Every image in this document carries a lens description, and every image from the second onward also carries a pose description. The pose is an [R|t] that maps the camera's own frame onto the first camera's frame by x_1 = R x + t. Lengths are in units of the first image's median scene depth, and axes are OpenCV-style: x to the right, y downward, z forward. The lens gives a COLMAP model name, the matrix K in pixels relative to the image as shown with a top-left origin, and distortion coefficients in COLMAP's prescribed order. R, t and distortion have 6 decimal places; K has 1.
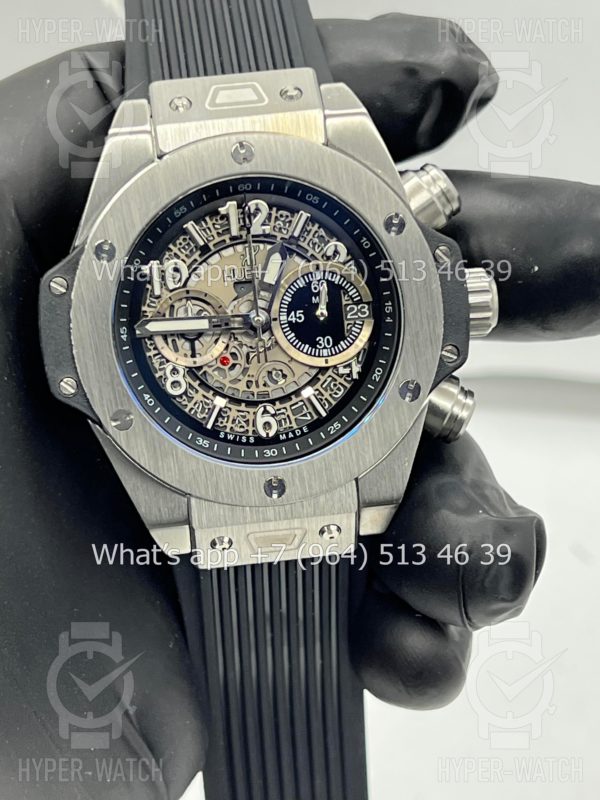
lens RADIAL K [[1959.3, 0, 300.0], [0, 1959.3, 400.0], [0, 0, 1]] dist [0.334511, -0.180728]
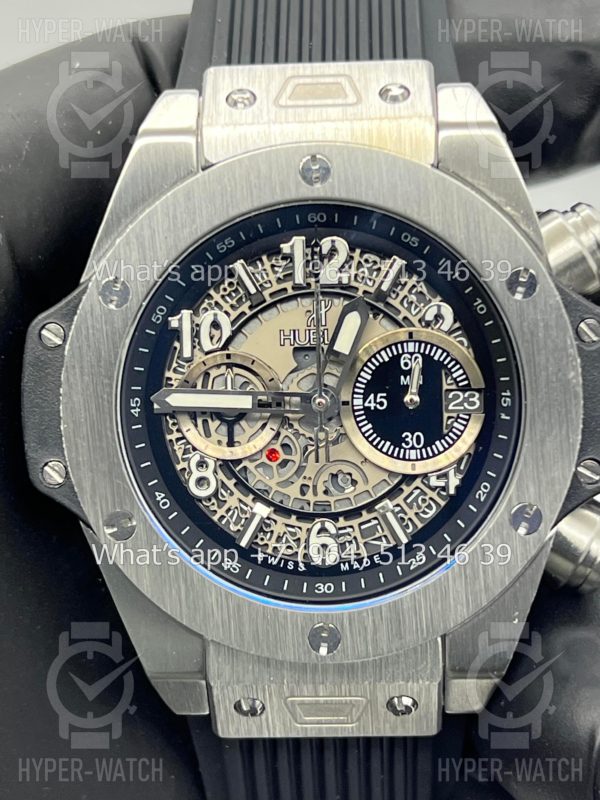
lens RADIAL K [[1959.3, 0, 300.0], [0, 1959.3, 400.0], [0, 0, 1]] dist [0.334511, -0.180728]
pose [[0.989745, 0.078614, -0.119271, 0.056212], [-0.081181, 0.996558, -0.016816, -0.028751], [0.117538, 0.026326, 0.992719, 0.283486]]
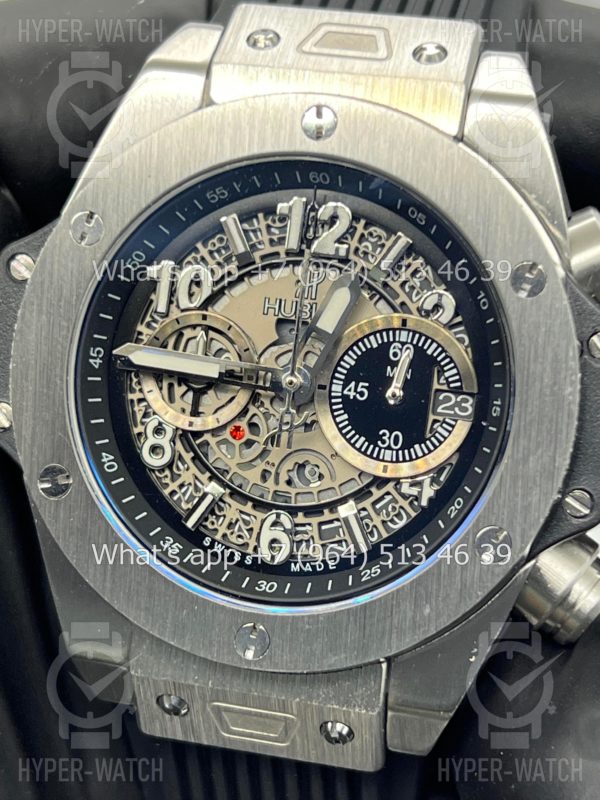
lens RADIAL K [[1959.3, 0, 300.0], [0, 1959.3, 400.0], [0, 0, 1]] dist [0.334511, -0.180728]
pose [[0.936399, 0.220685, -0.272864, 0.157473], [-0.232996, 0.972389, -0.013137, -0.026755], [0.262430, 0.075878, 0.961963, 0.375818]]
